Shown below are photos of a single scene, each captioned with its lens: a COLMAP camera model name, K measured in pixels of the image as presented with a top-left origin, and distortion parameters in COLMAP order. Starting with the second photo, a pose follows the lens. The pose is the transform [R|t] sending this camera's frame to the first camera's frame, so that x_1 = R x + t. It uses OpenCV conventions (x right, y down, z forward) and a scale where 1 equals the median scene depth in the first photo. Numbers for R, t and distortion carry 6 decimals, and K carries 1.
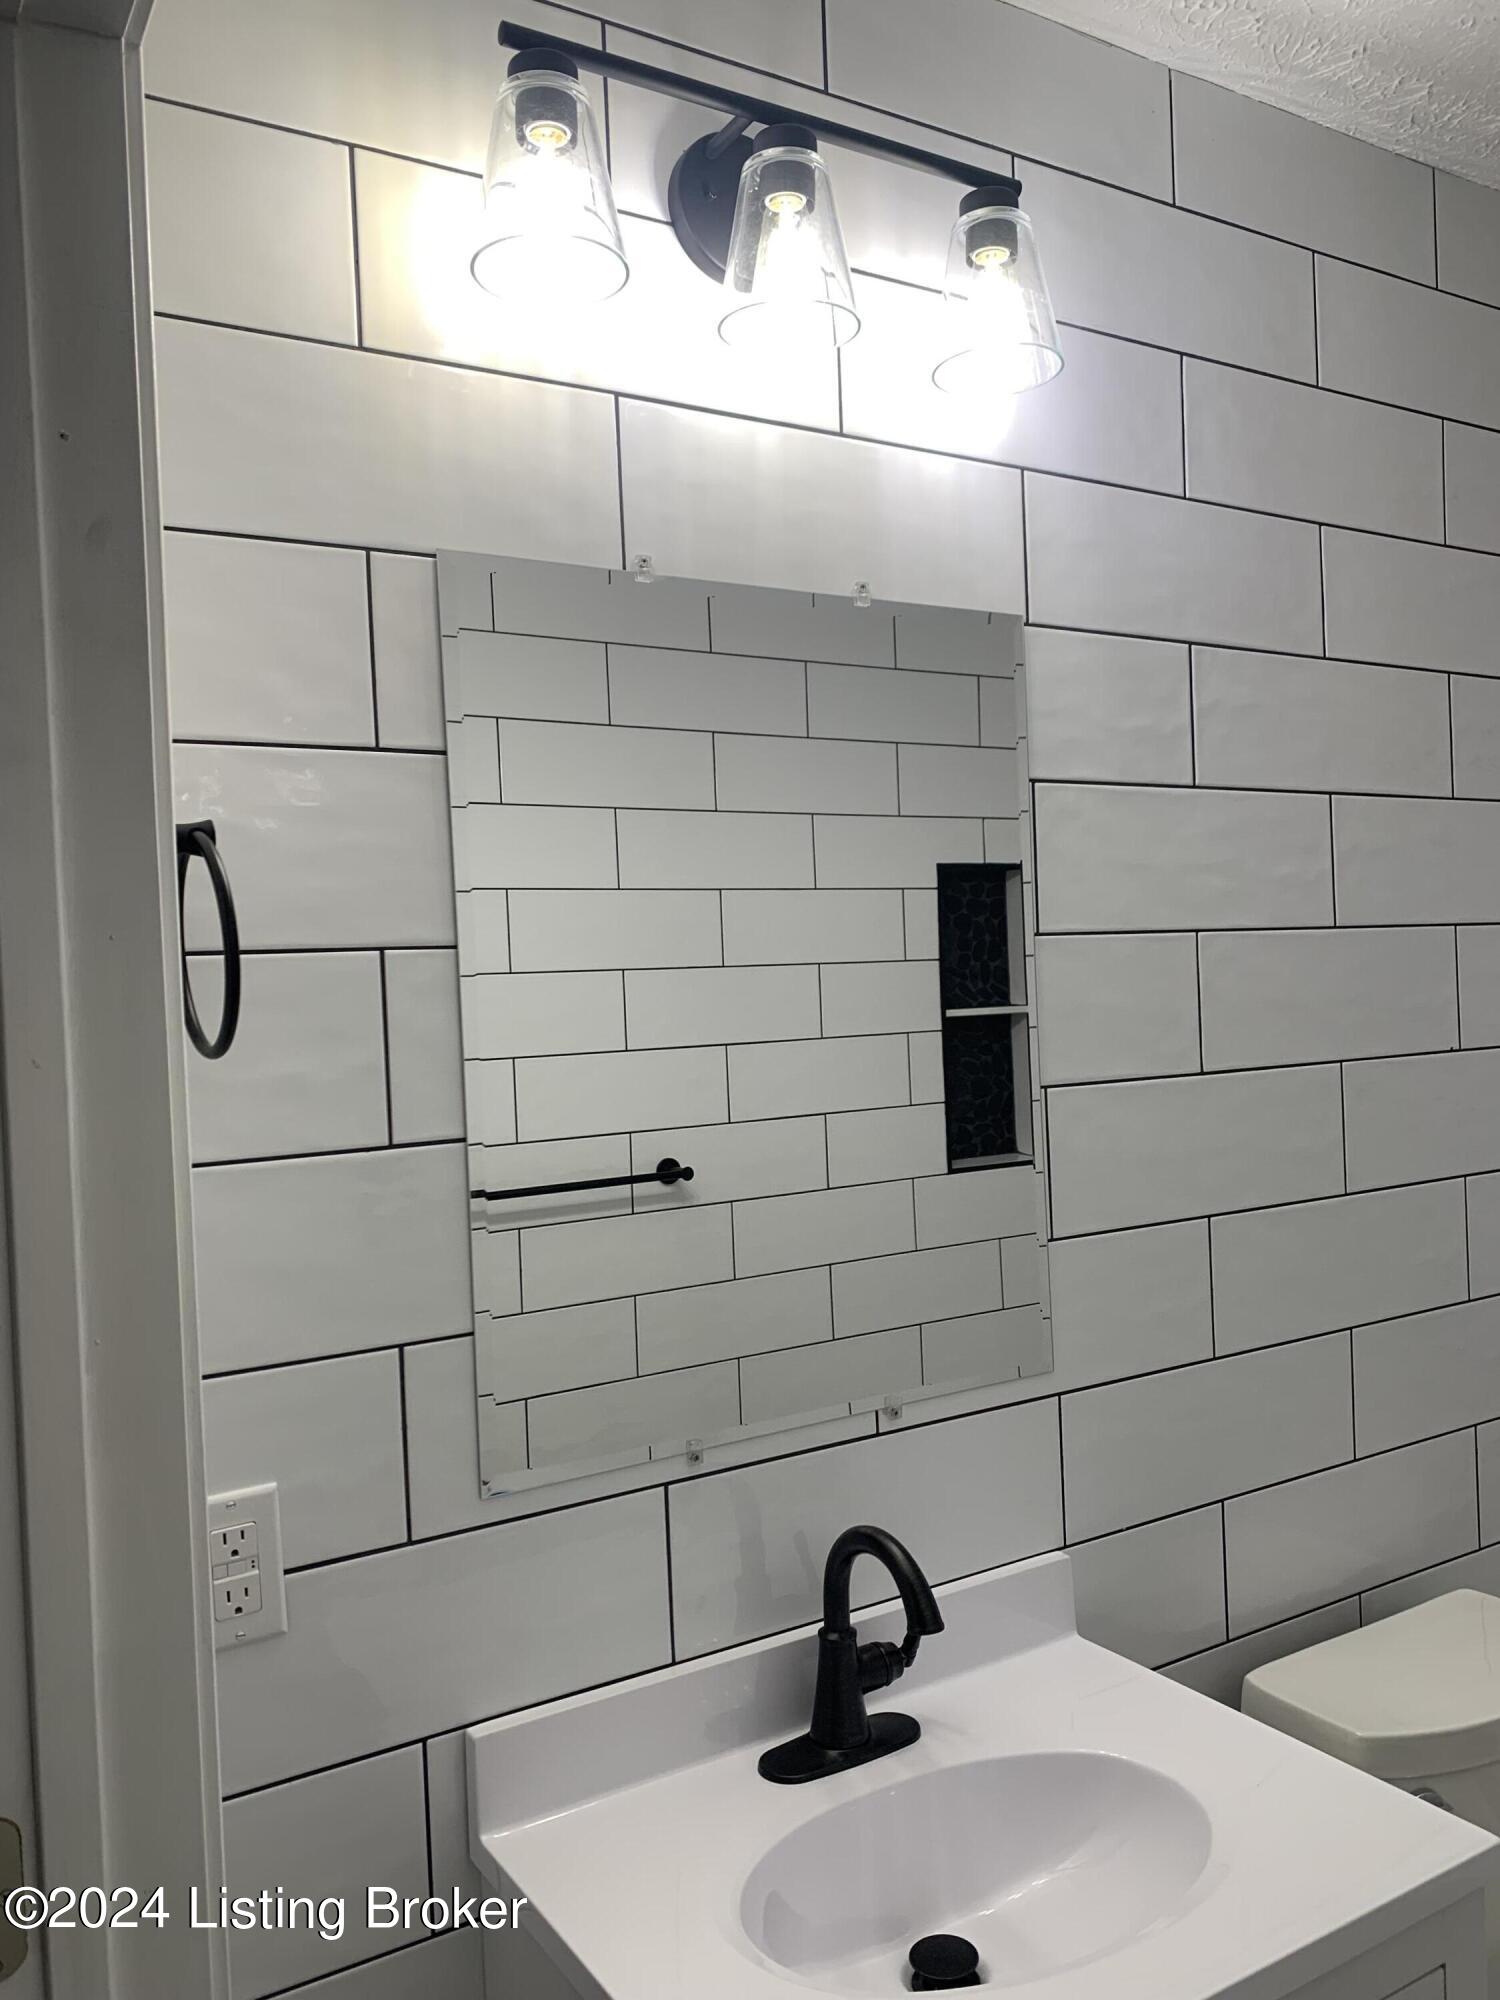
lens RADIAL K [[1529.4, 0, 748.5], [0, 1529.4, 1014.9], [0, 0, 1]] dist [0.023857, -0.030252]
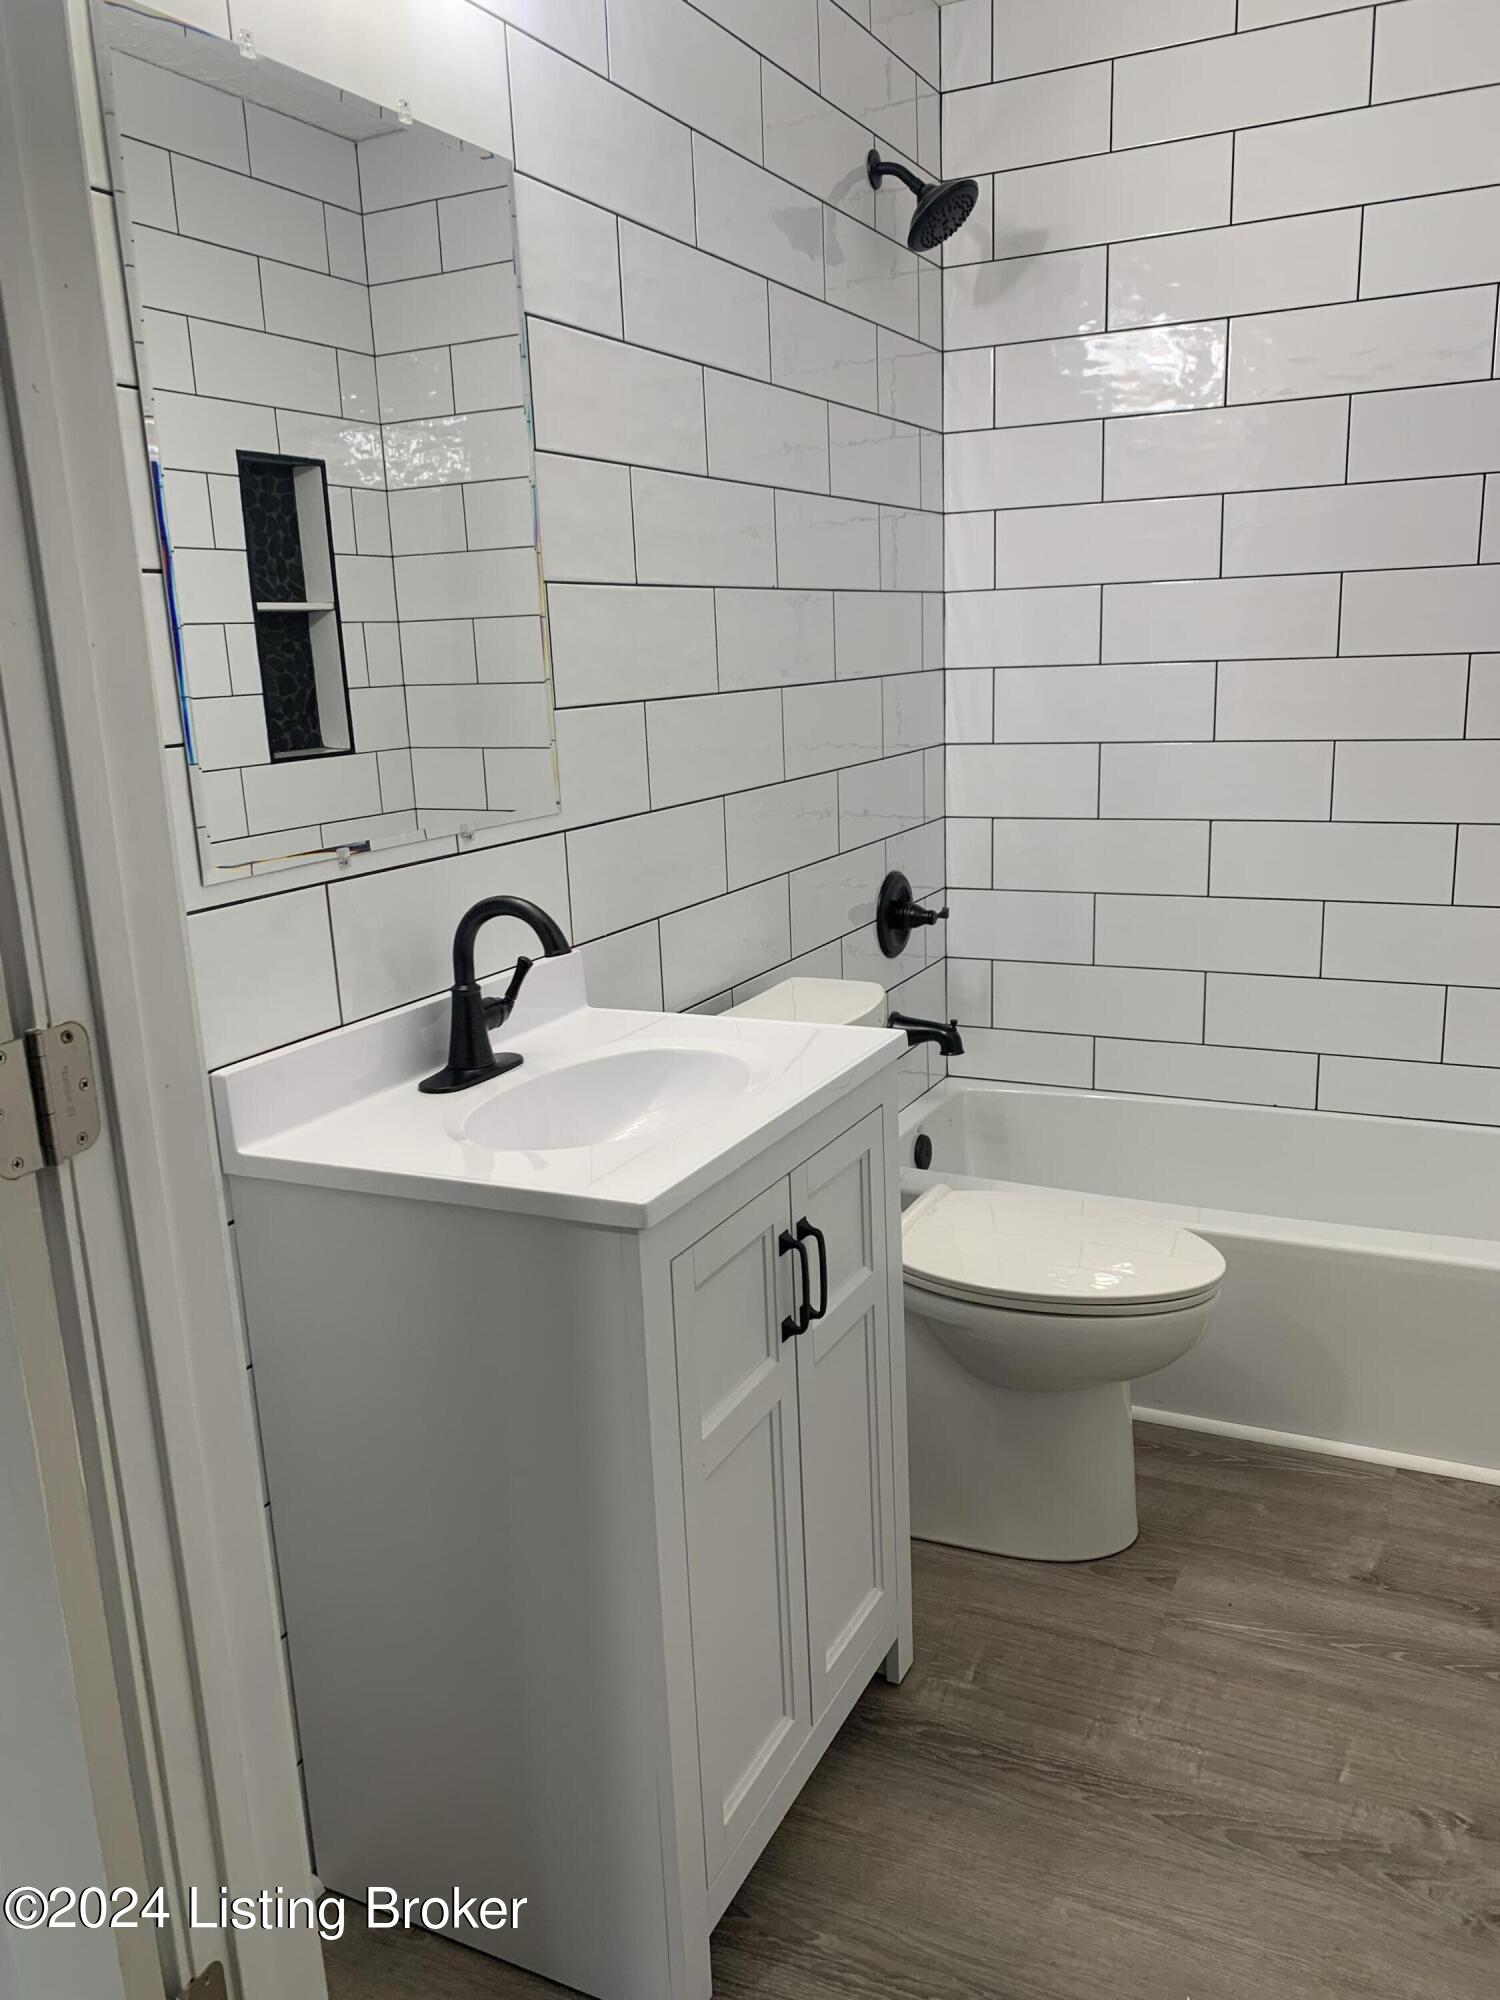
lens RADIAL K [[1529.4, 0, 753.0], [0, 1529.4, 1030.0], [0, 0, 1]] dist [0.023857, -0.030252]
pose [[0.846867, -0.119235, 0.518265, -0.165071], [0.008298, 0.977385, 0.211303, 0.065861], [-0.531740, -0.174645, 0.828705, -0.085457]]
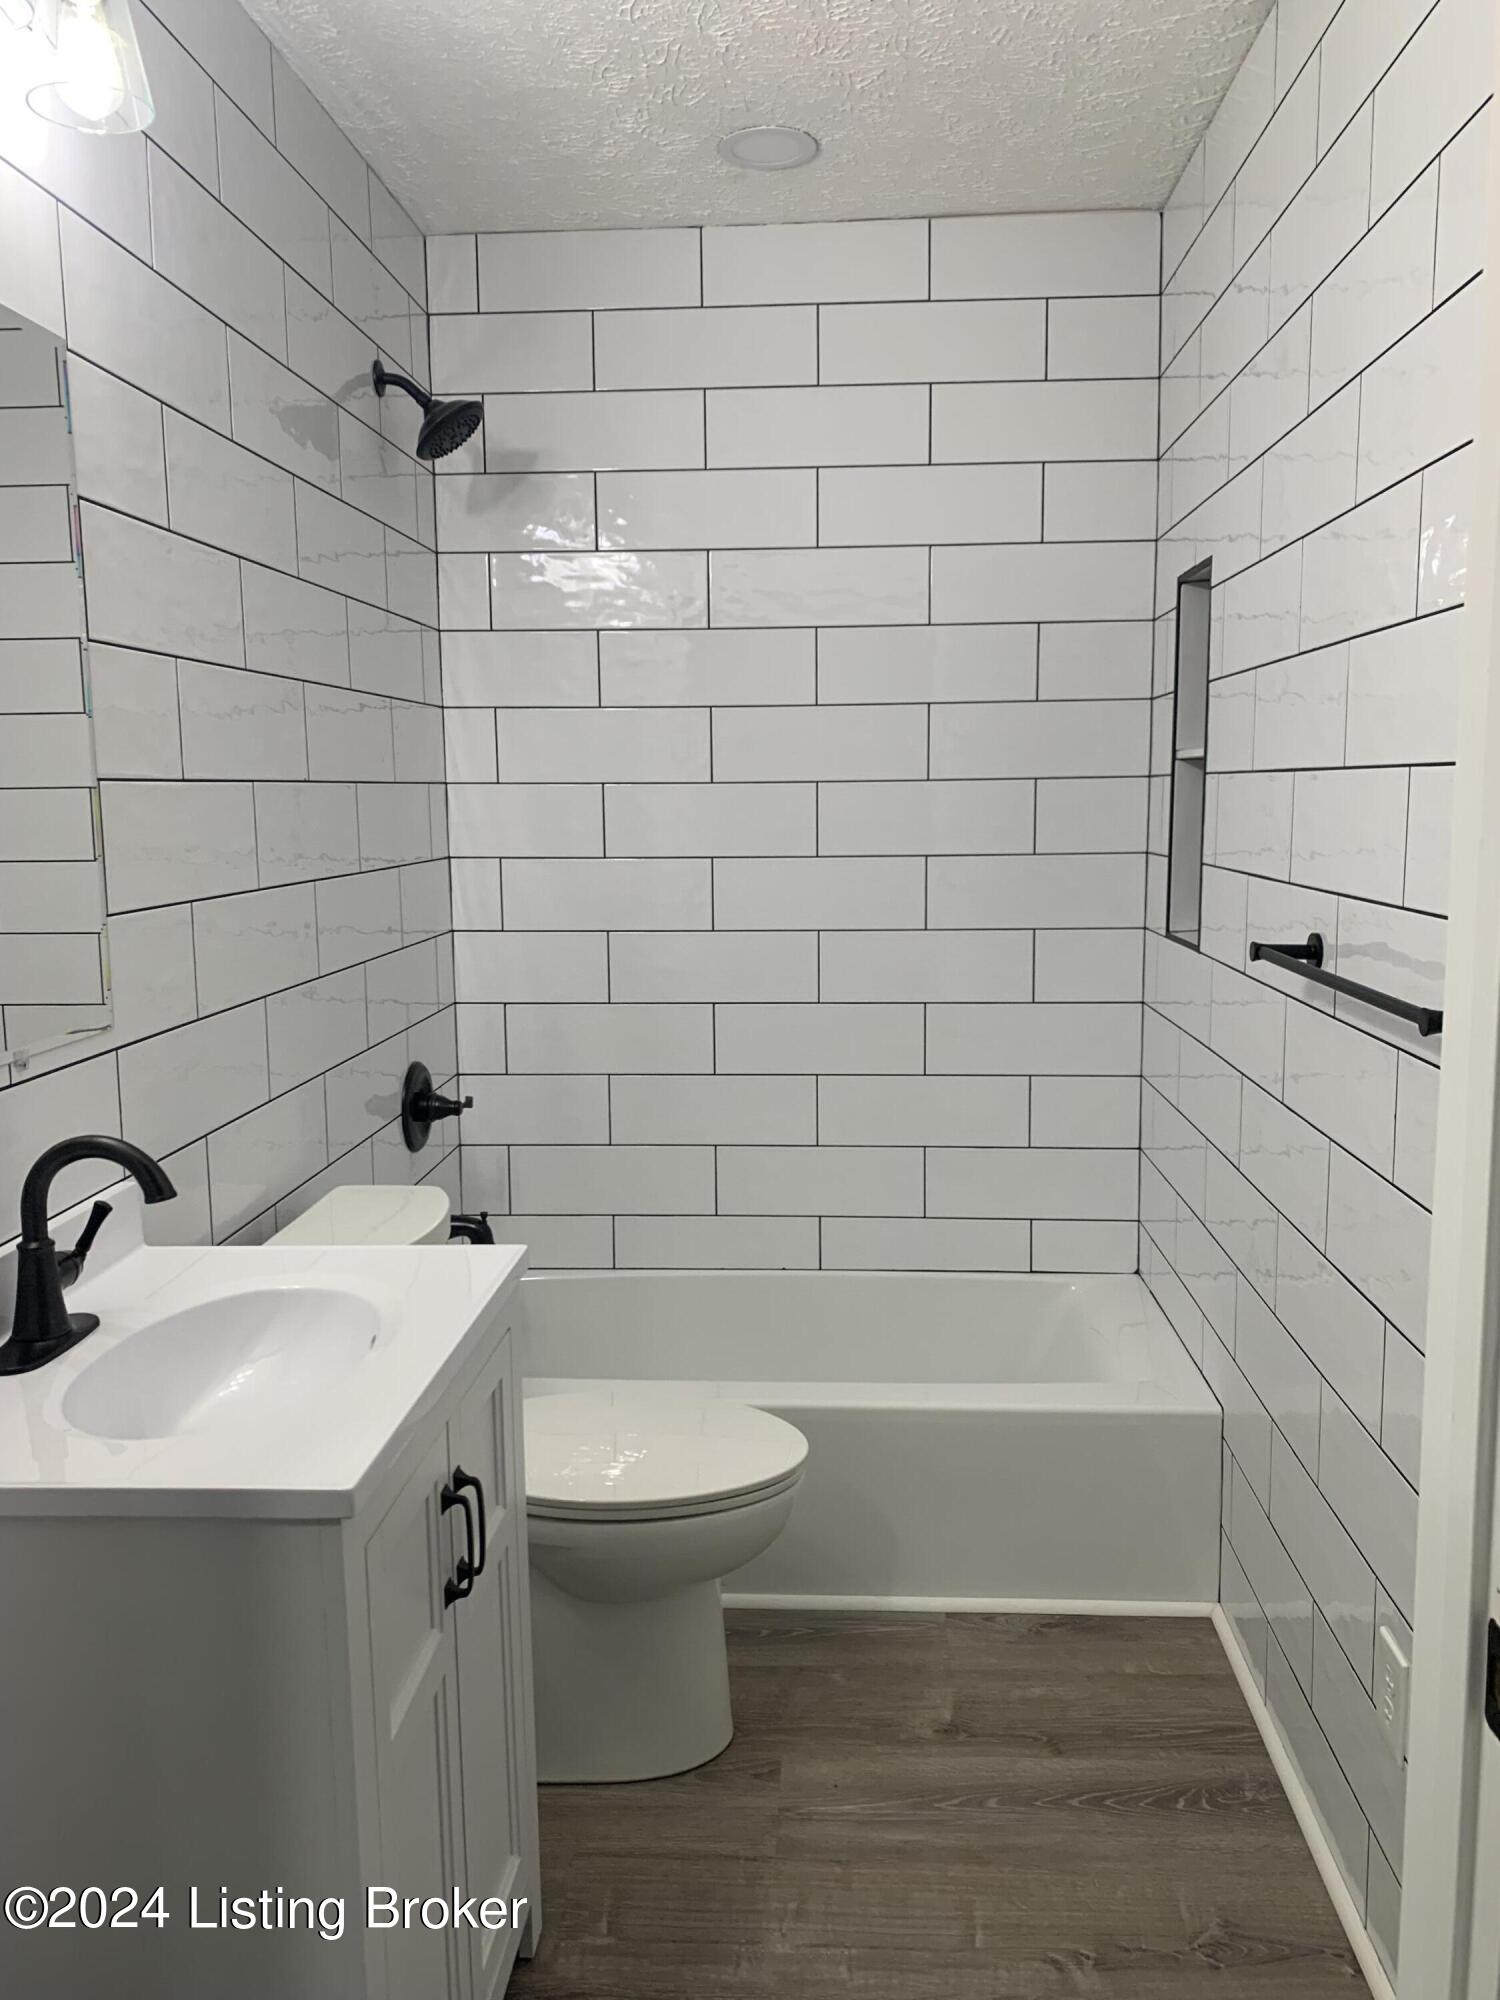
lens RADIAL K [[1529.4, 0, 761.0], [0, 1529.4, 1005.2], [0, 0, 1]] dist [0.023857, -0.030252]
pose [[0.572261, -0.075208, 0.816616, -0.216397], [-0.007497, 0.995264, 0.096915, 0.046516], [-0.820038, -0.061583, 0.568987, -0.024512]]
